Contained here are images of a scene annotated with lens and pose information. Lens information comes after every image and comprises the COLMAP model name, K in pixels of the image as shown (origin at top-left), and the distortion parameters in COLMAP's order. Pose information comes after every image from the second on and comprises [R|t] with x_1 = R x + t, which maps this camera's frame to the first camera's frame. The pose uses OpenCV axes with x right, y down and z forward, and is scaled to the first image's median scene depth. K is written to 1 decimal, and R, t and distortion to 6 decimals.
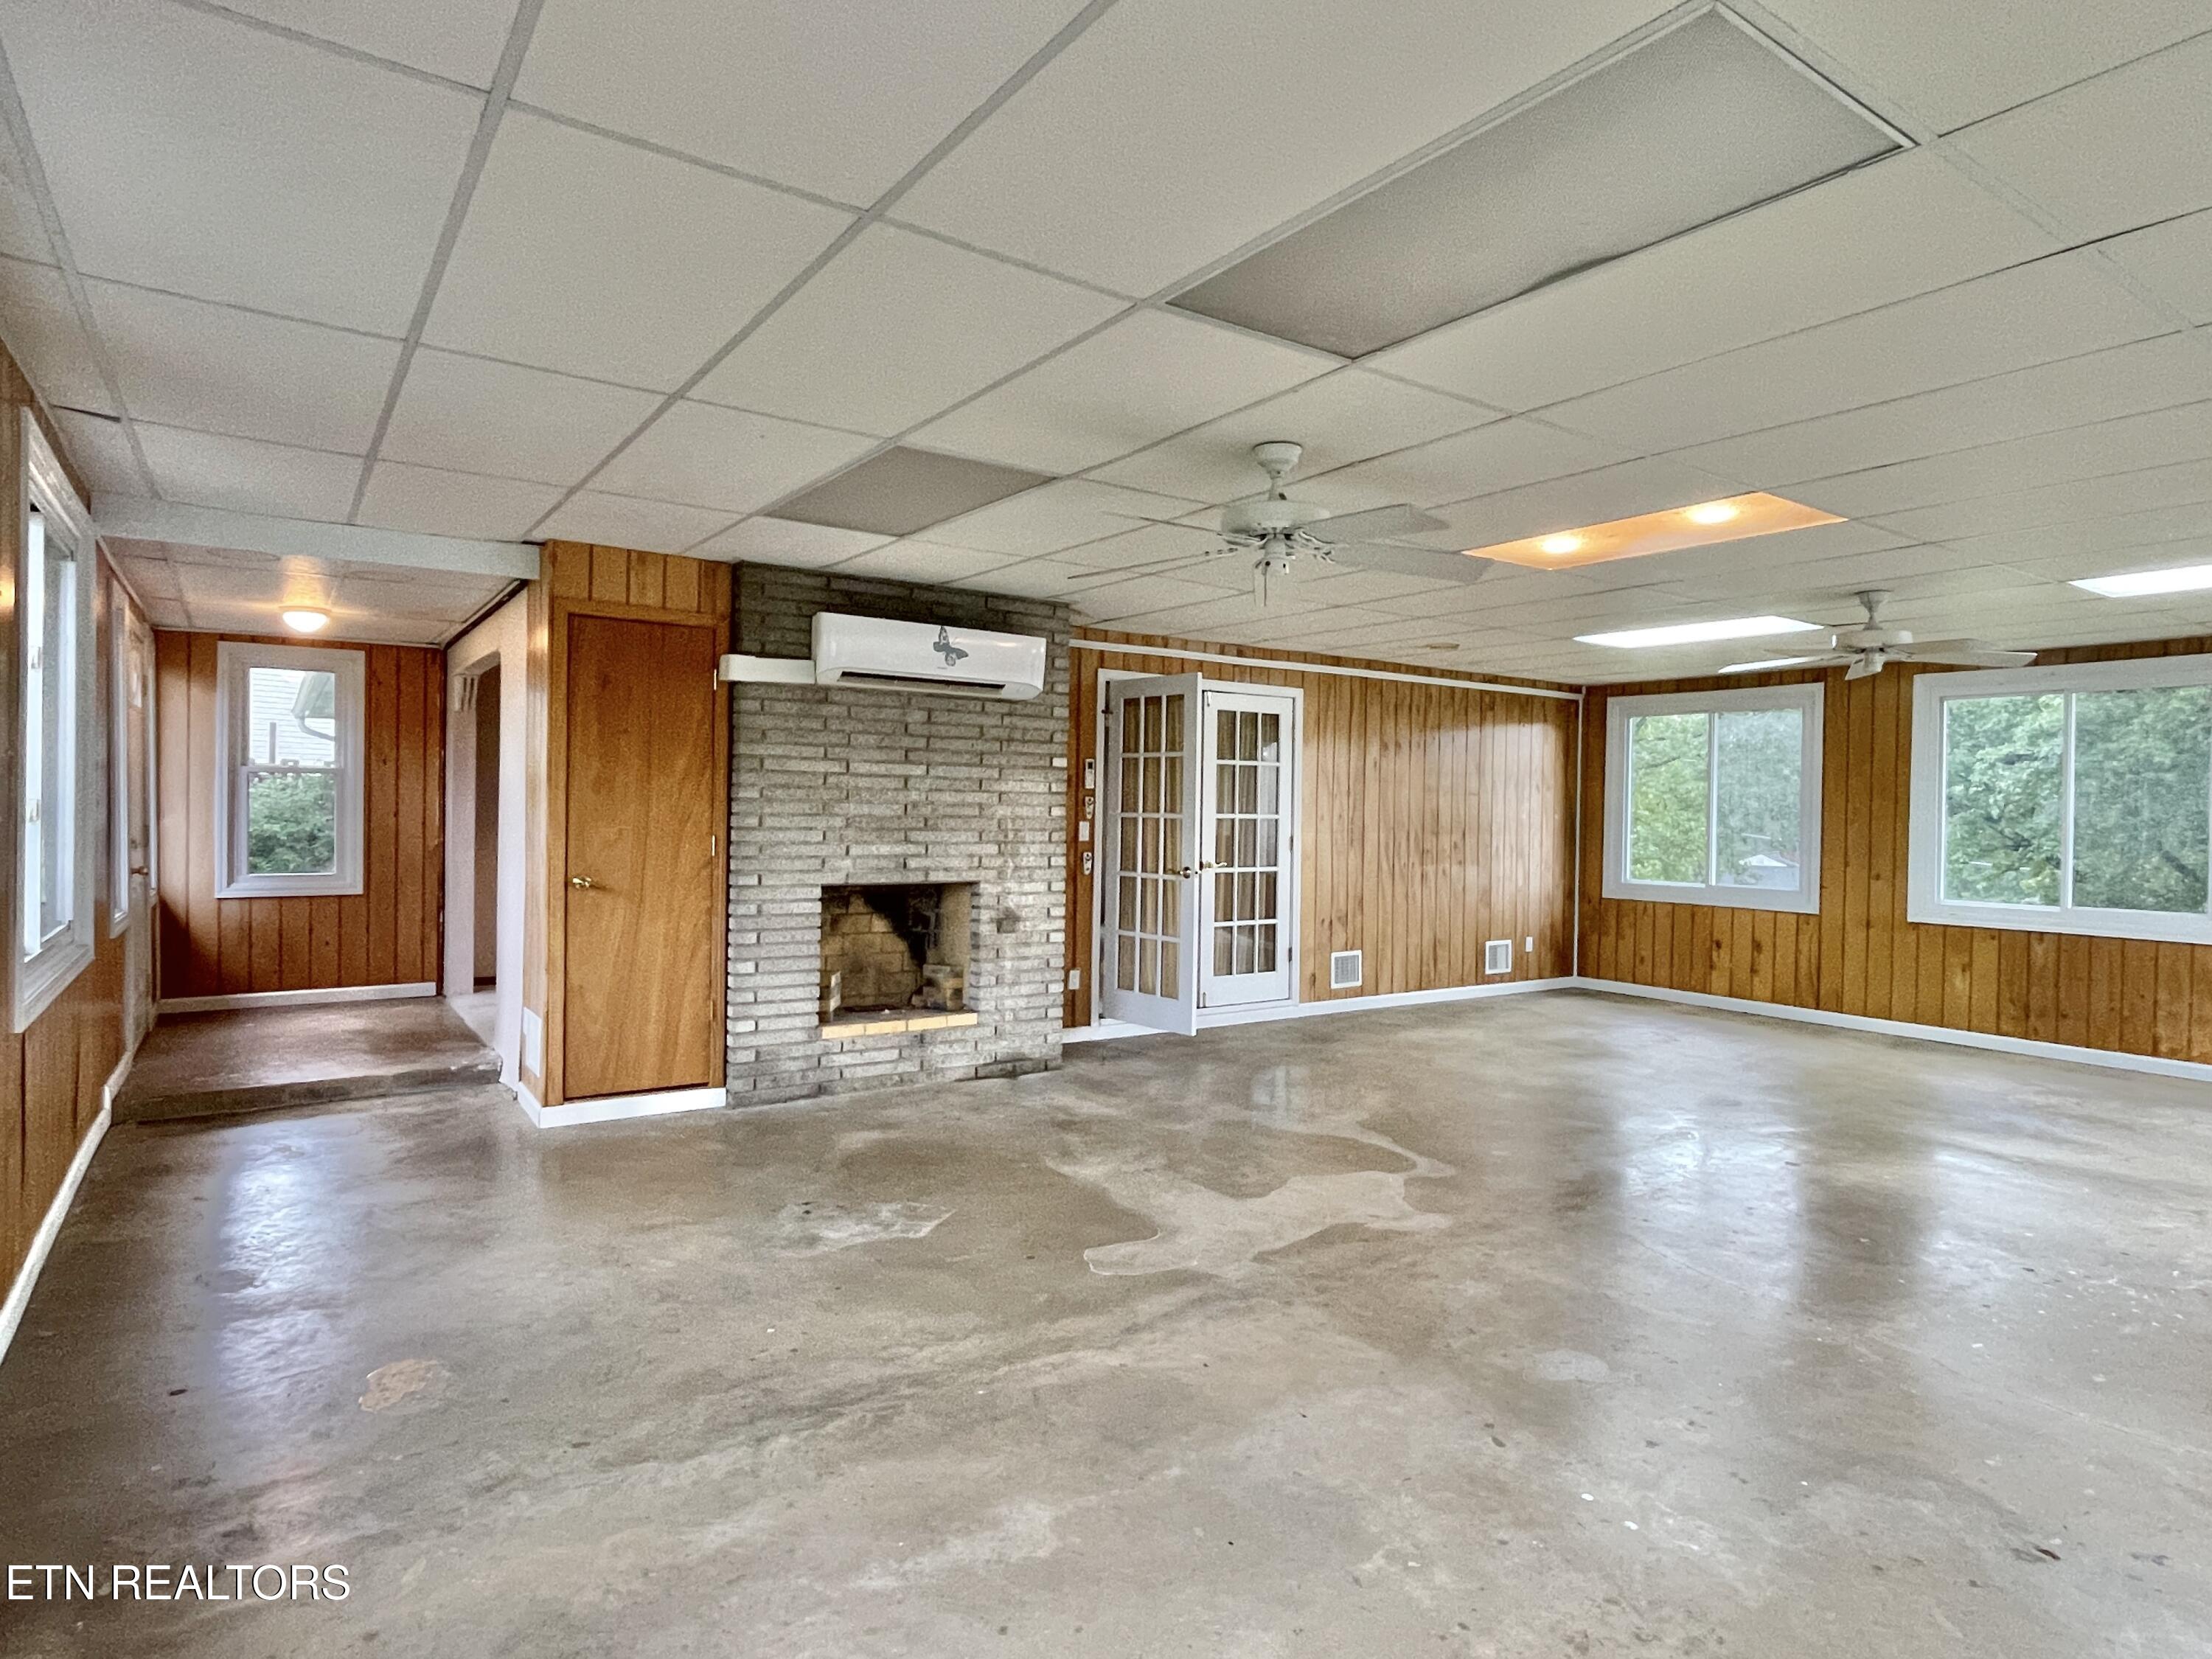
lens RADIAL K [[1228.1, 0, 1098.5], [0, 1228.1, 825.2], [0, 0, 1]] dist [-0.012045, 0.010930]
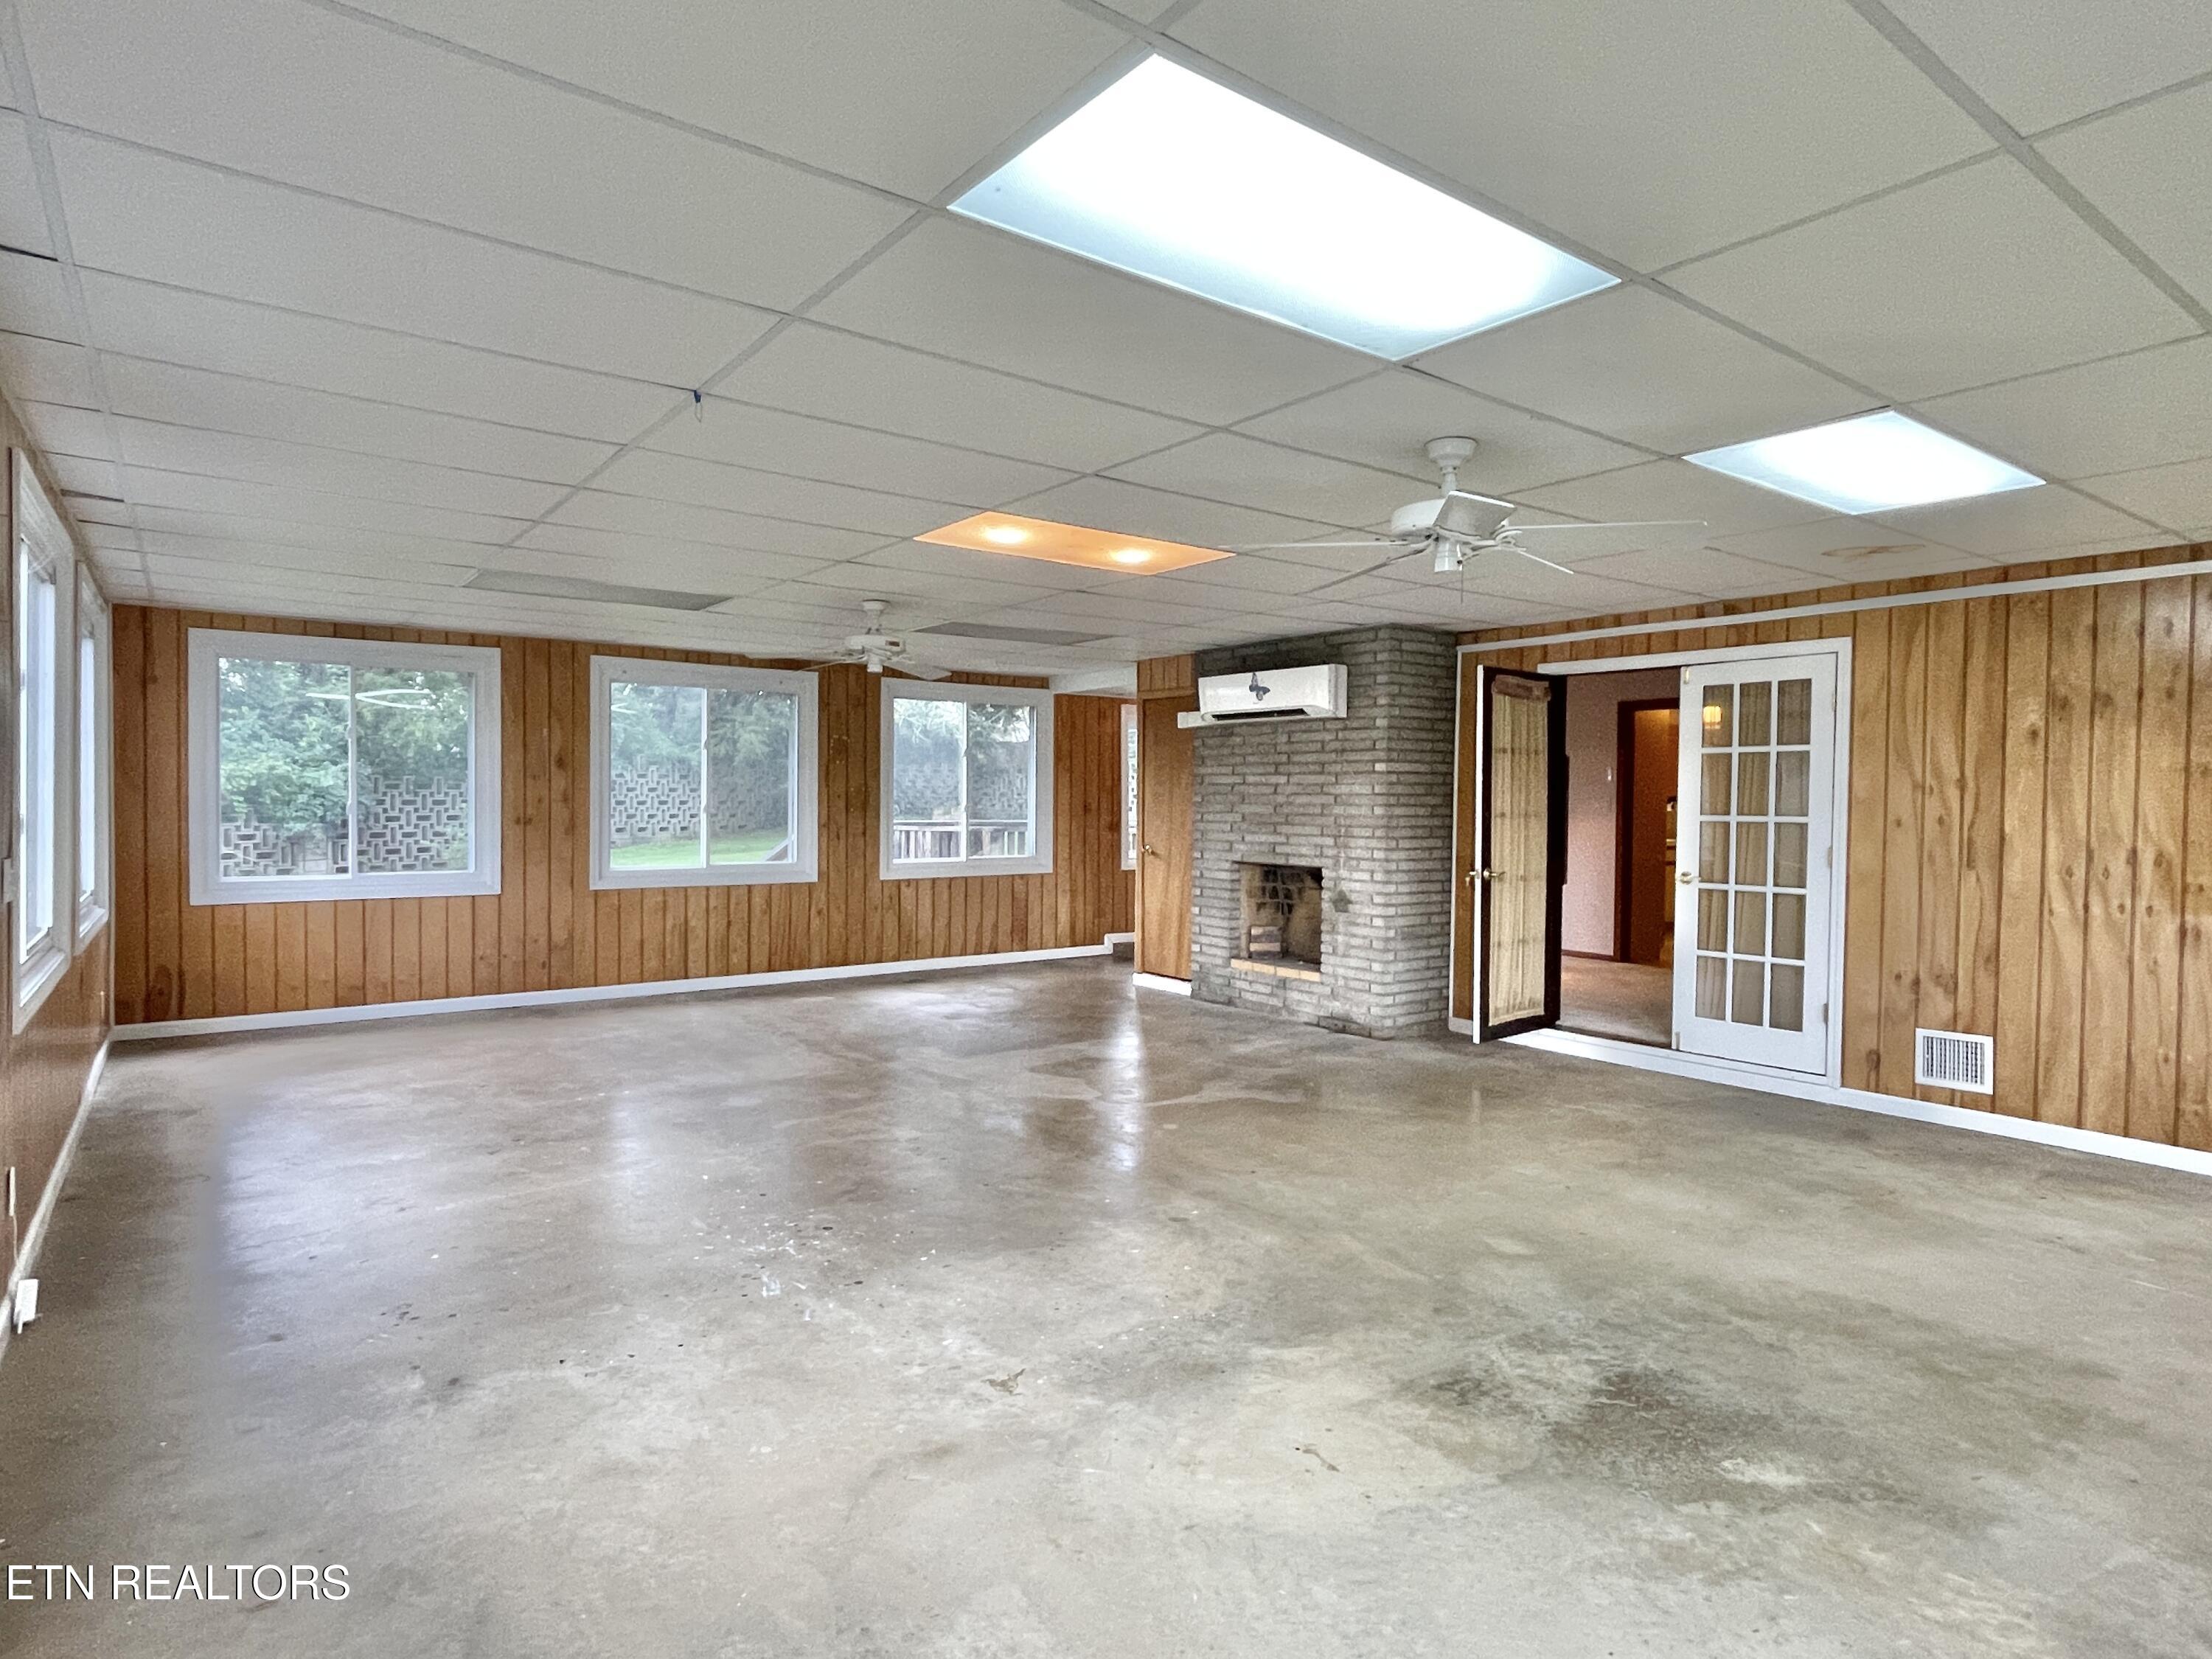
lens RADIAL K [[1228.1, 0, 1115.3], [0, 1228.1, 831.6], [0, 0, 1]] dist [-0.012045, 0.010930]
pose [[0.043488, 0.012469, -0.998976, 1.110640], [-0.020712, 0.999718, 0.011577, 0.000164], [0.998839, 0.020187, 0.043734, 0.726136]]
